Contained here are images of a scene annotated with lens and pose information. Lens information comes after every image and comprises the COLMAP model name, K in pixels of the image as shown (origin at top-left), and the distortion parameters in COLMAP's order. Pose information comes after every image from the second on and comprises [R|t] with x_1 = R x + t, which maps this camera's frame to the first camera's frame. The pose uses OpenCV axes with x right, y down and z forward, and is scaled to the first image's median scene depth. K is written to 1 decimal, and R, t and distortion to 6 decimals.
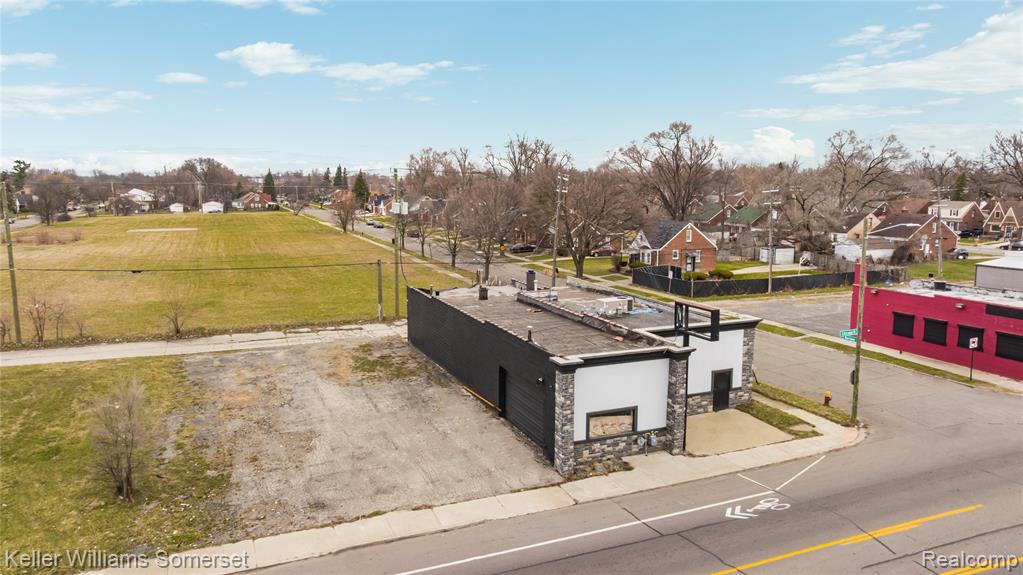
lens RADIAL K [[723.3, 0, 514.6], [0, 723.3, 266.9], [0, 0, 1]] dist [-0.037921, 0.039805]
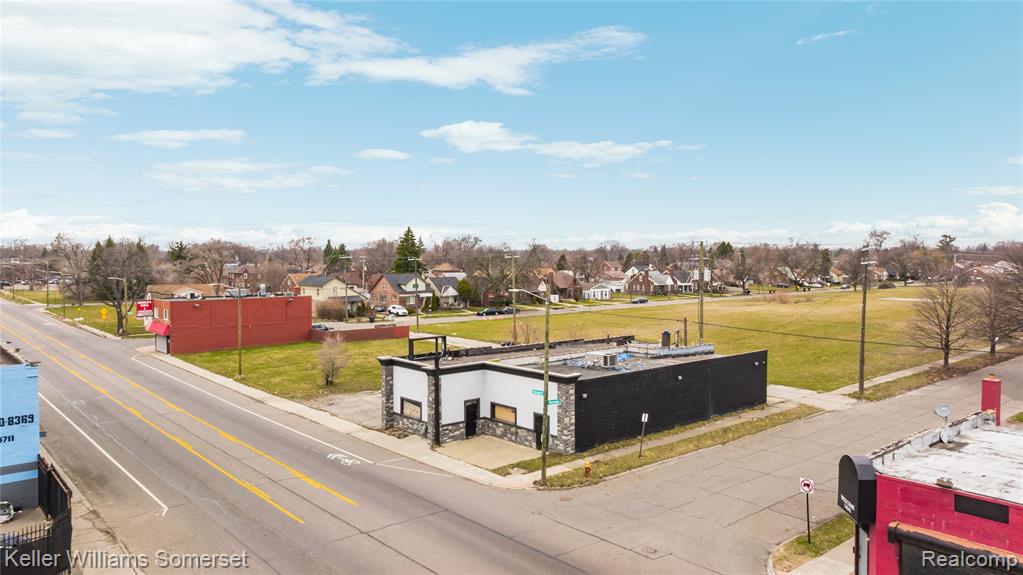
lens RADIAL K [[716.9, 0, 513.3], [0, 716.9, 266.7], [0, 0, 1]] dist [-0.015129, 0.000114]
pose [[0.312077, 0.015170, -0.949936, 1.490457], [-0.111147, 0.993590, -0.020647, -0.066981], [0.943533, 0.112025, 0.311762, 0.638548]]
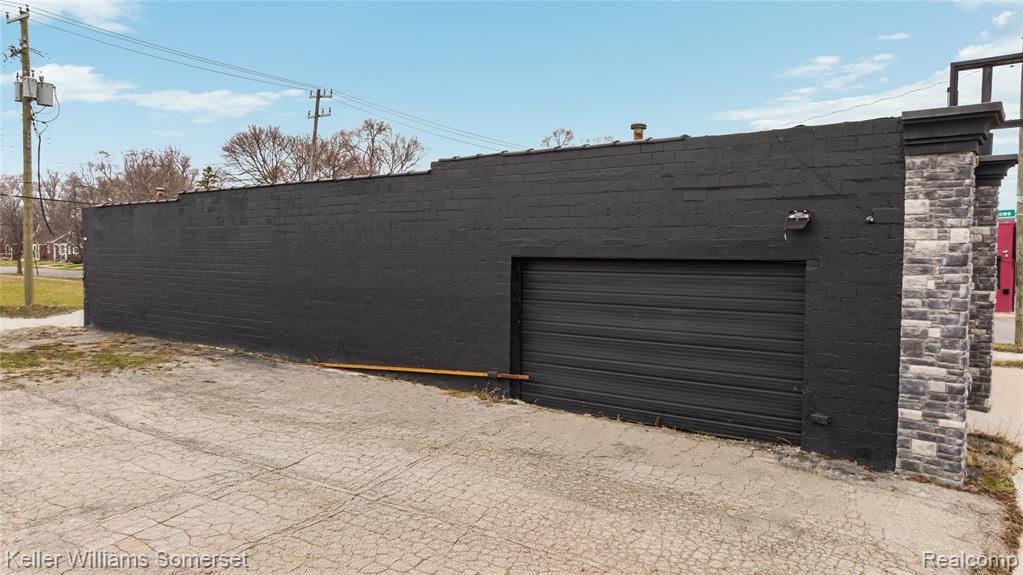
lens RADIAL K [[719.1, 0, 513.4], [0, 719.1, 284.3], [0, 0, 1]] dist [-0.029695, 0.019069]
pose [[0.863125, -0.020583, 0.504571, -0.221170], [0.056655, 0.996808, -0.056252, 0.181242], [-0.501803, 0.077139, 0.861536, 0.719614]]
